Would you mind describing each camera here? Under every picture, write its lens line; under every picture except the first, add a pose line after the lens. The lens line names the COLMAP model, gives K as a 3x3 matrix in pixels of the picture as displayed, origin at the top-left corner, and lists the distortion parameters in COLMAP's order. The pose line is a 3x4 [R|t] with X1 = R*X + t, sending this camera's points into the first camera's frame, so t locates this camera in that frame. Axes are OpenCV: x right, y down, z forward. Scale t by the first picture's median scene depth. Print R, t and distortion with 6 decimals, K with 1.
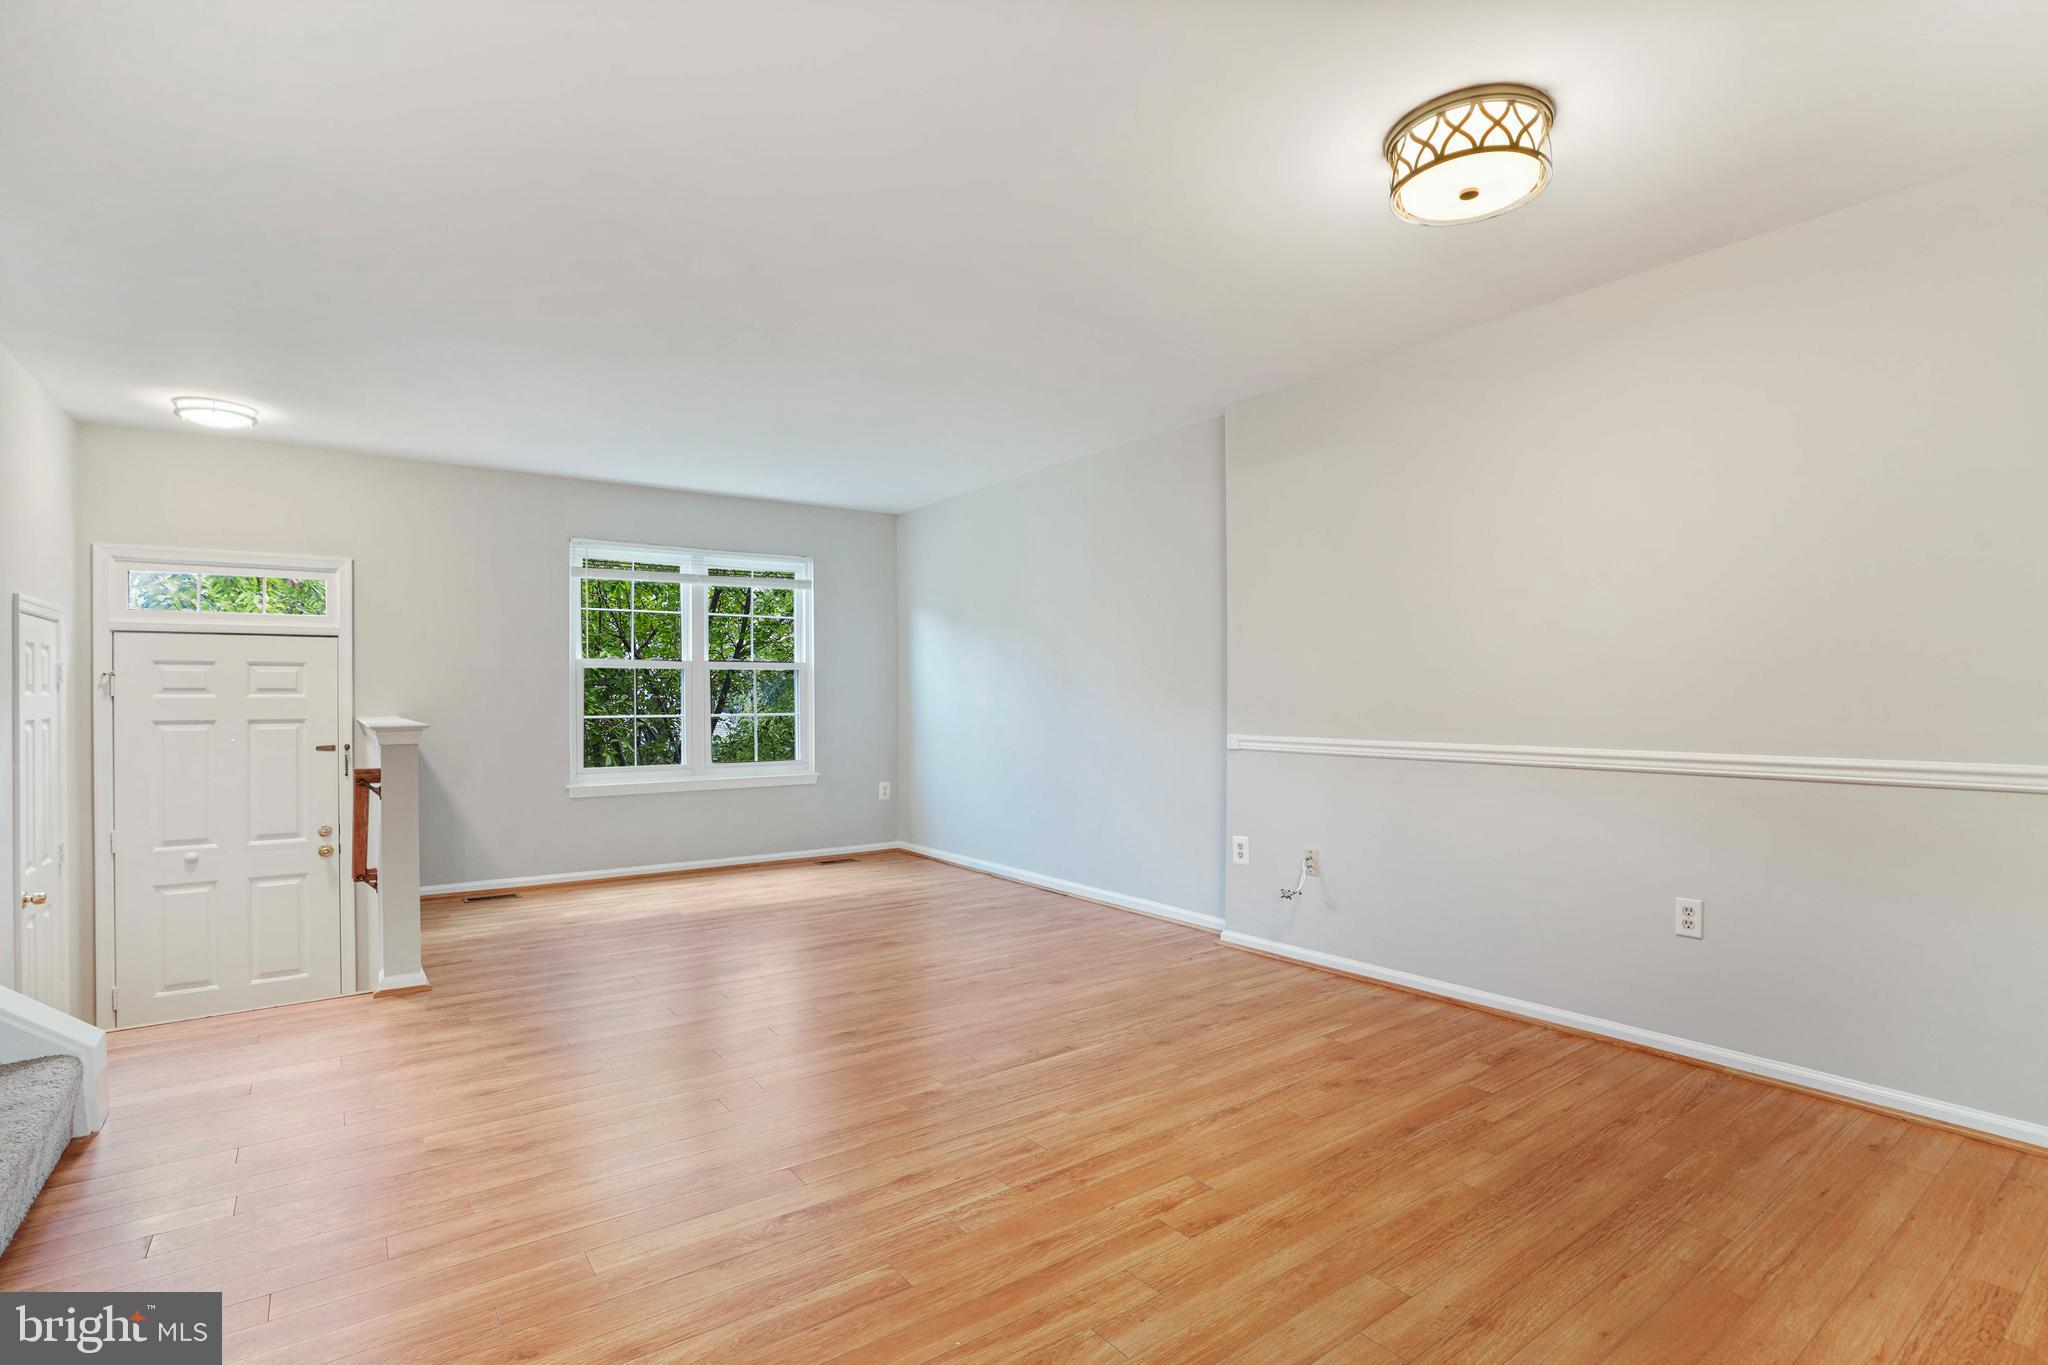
lens RADIAL K [[979.2, 0, 1010.2], [0, 979.2, 685.6], [0, 0, 1]] dist [-0.050509, 0.017249]
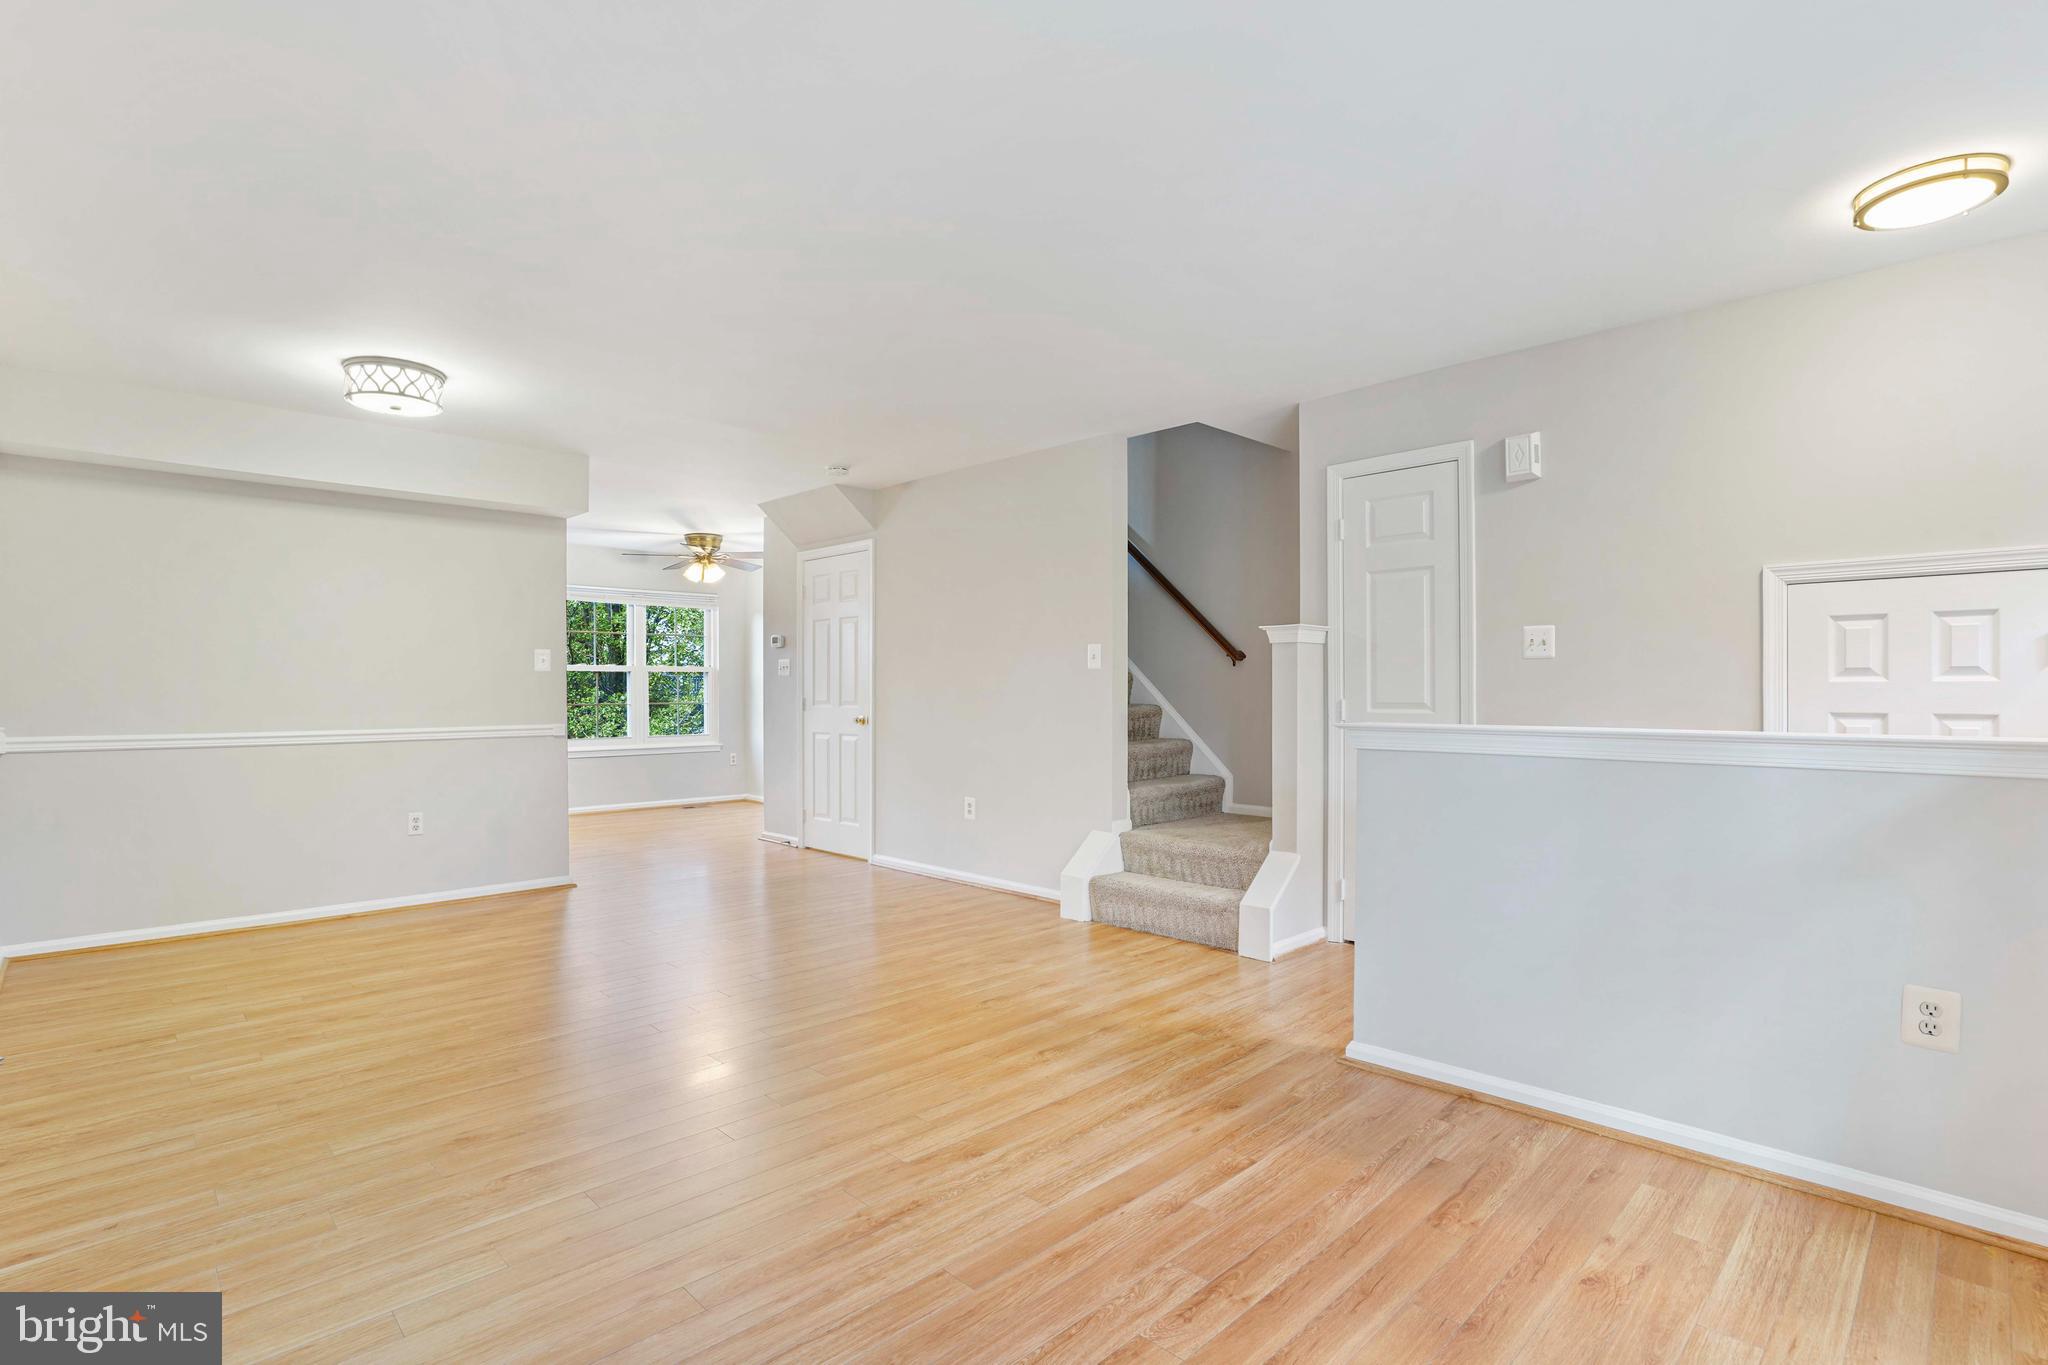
lens RADIAL K [[979.2, 0, 1009.7], [0, 979.2, 679.9], [0, 0, 1]] dist [-0.050509, 0.017249]
pose [[-0.989903, 0.007507, -0.141545, -0.301680], [0.010648, 0.999713, -0.021443, 0.025303], [0.141343, -0.022733, -0.989700, 2.300932]]
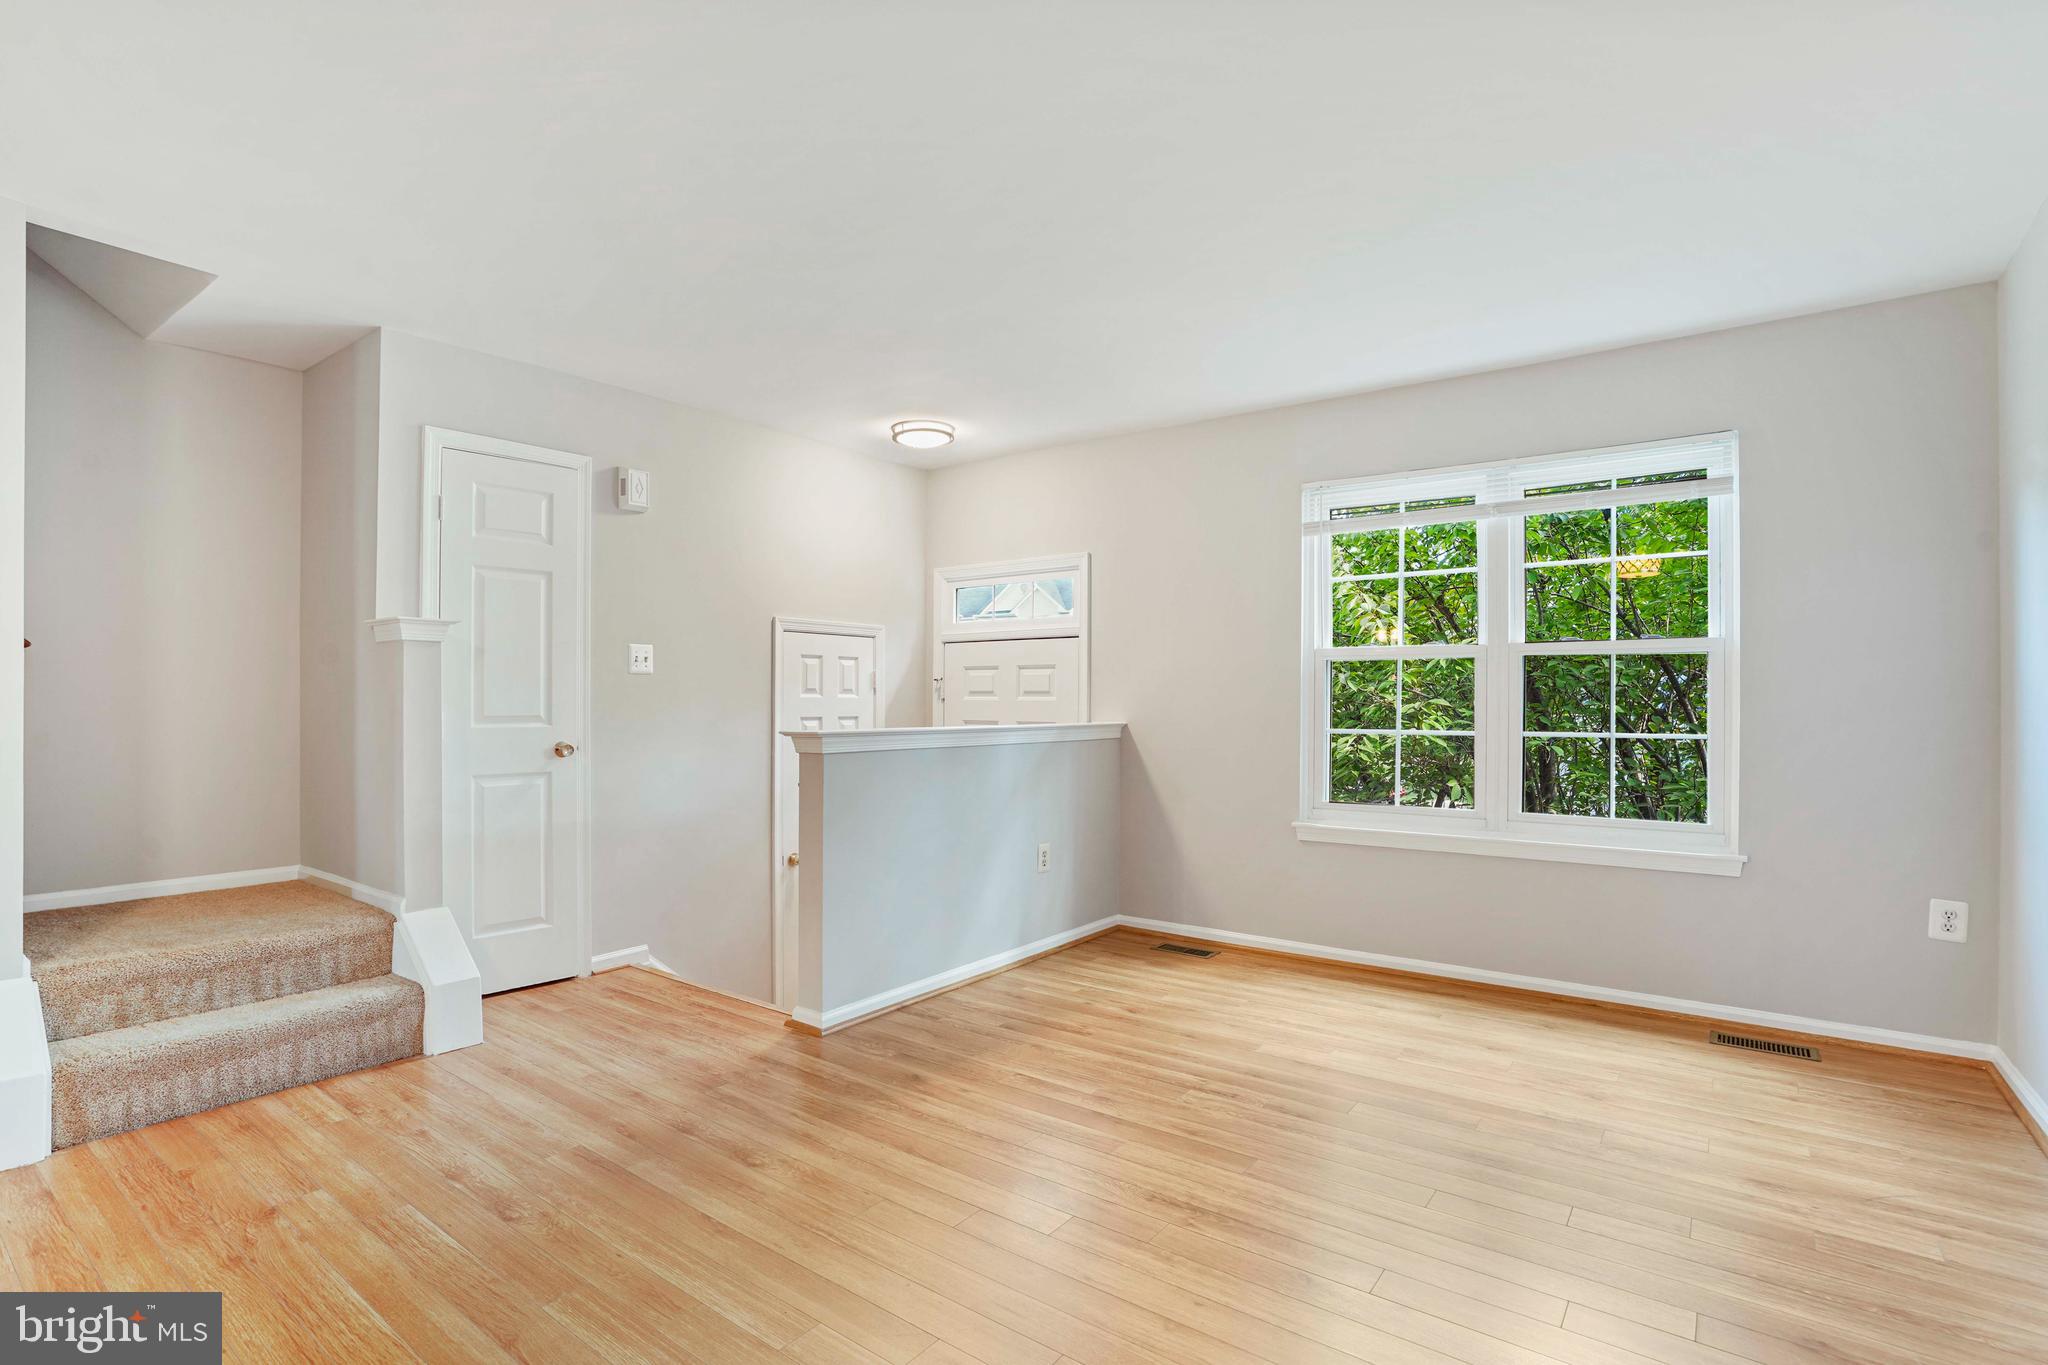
lens RADIAL K [[979.2, 0, 1019.6], [0, 979.2, 687.9], [0, 0, 1]] dist [-0.050509, 0.017249]
pose [[0.294287, -0.005011, -0.955704, 0.387565], [0.007094, 0.999970, -0.003058, 0.005821], [0.955691, -0.005880, 0.294314, 1.200035]]
